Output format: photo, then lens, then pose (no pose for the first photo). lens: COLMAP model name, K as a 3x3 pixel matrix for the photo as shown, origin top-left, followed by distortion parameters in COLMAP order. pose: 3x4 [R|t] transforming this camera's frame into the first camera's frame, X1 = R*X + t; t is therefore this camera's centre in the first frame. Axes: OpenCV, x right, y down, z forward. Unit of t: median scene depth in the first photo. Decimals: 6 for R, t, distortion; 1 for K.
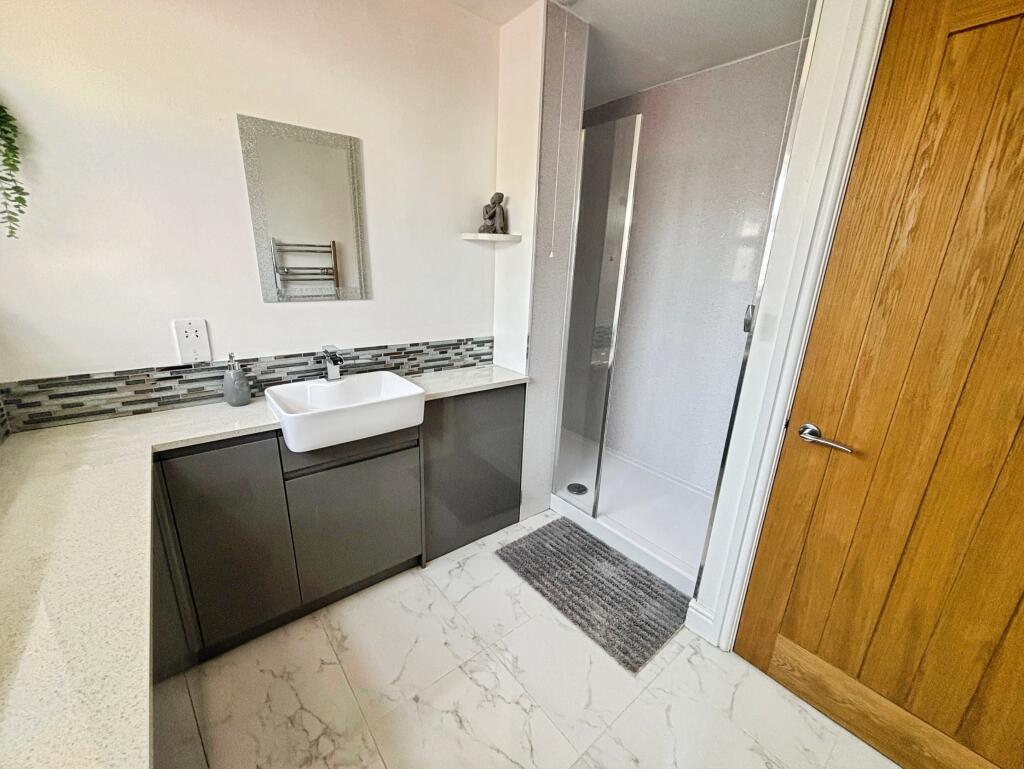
lens RADIAL K [[414.7, 0, 510.8], [0, 414.7, 386.0], [0, 0, 1]] dist [0.003970, 0.000373]
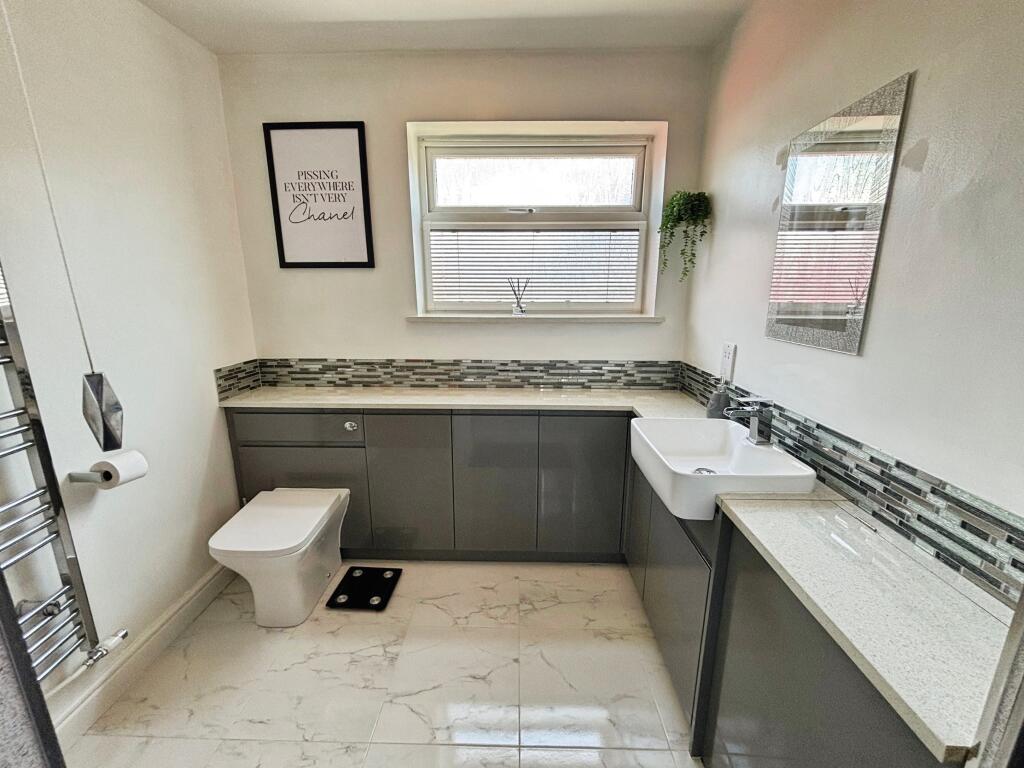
lens RADIAL K [[413.3, 0, 509.6], [0, 413.3, 385.5], [0, 0, 1]] dist [-0.002104, 0.000237]
pose [[-0.645311, 0.139823, -0.751015, 0.372376], [-0.240446, 0.895962, 0.373413, -0.244103], [0.725093, 0.421547, -0.544554, 0.894602]]
